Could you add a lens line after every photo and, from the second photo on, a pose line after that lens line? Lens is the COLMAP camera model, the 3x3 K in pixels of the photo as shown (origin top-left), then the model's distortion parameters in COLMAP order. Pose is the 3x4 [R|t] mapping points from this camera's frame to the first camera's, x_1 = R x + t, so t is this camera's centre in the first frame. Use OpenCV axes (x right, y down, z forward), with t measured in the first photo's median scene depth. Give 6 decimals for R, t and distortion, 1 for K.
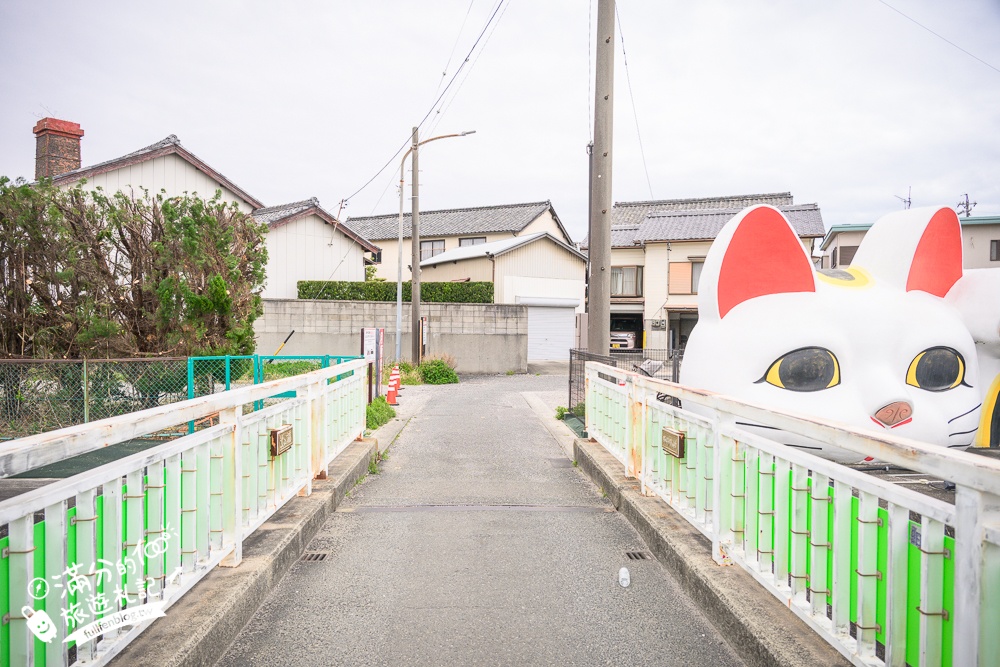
lens RADIAL K [[666.7, 0, 500.5], [0, 666.7, 341.7], [0, 0, 1]] dist [0.001688, 0.000648]
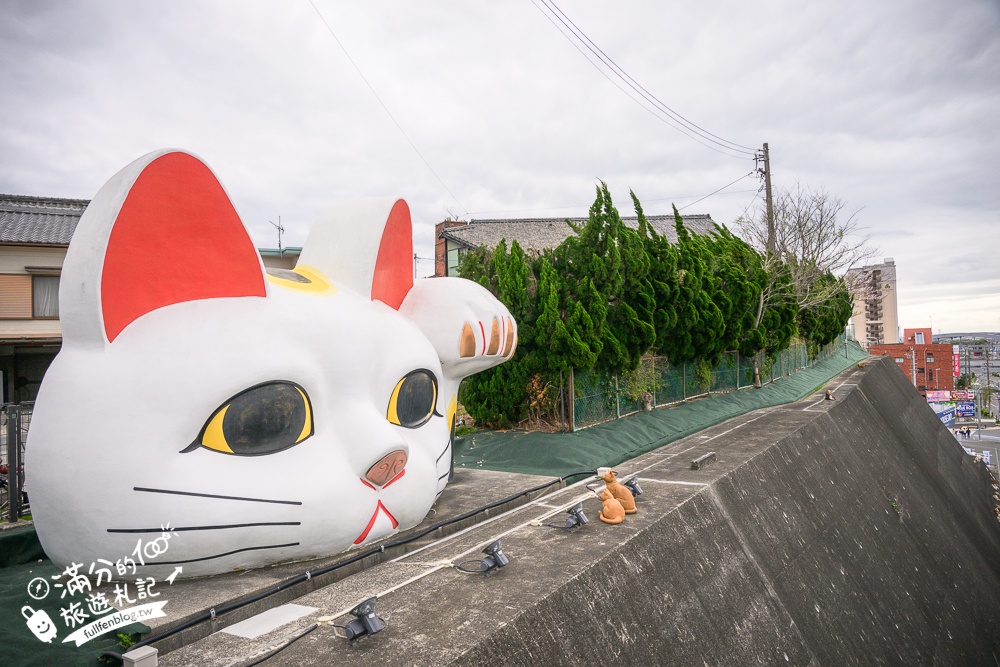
lens RADIAL K [[664.5, 0, 499.6], [0, 664.5, 336.8], [0, 0, 1]] dist [0.000600, -0.002193]
pose [[0.625920, -0.016551, 0.779712, 0.050279], [0.060272, 0.997811, -0.027203, -0.001912], [-0.777555, 0.064021, 0.625547, 0.195286]]
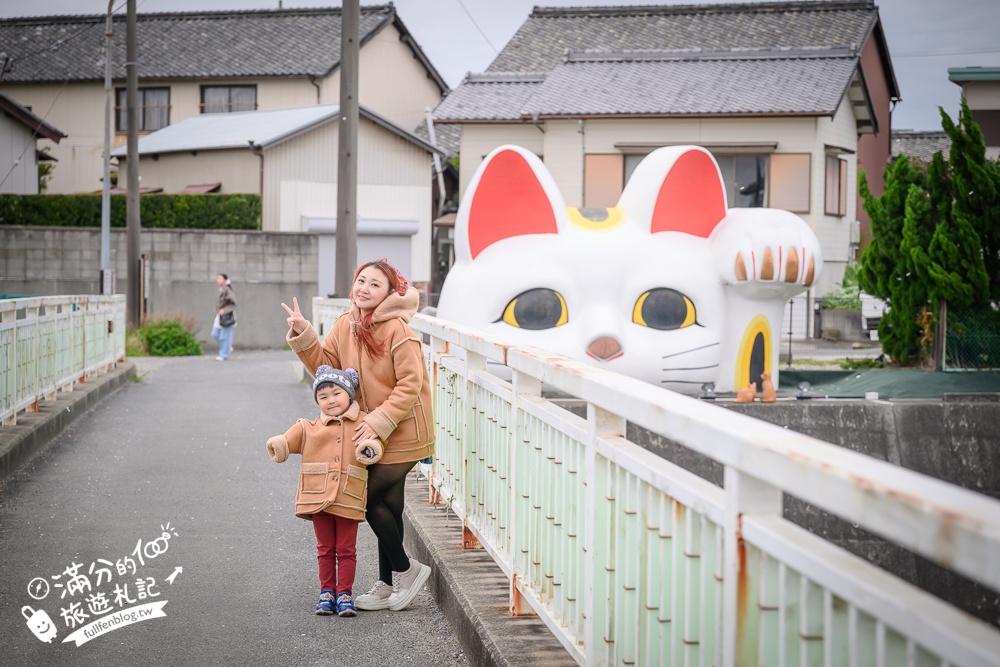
lens RADIAL K [[2356.4, 0, 500.0], [0, 2356.4, 333.5], [0, 0, 1]] dist [0.317780, -0.386022]
pose [[0.997869, -0.000602, 0.065252, 0.069629], [0.000410, 0.999996, 0.002960, 0.030711], [-0.065253, -0.002927, 0.997864, -1.213226]]
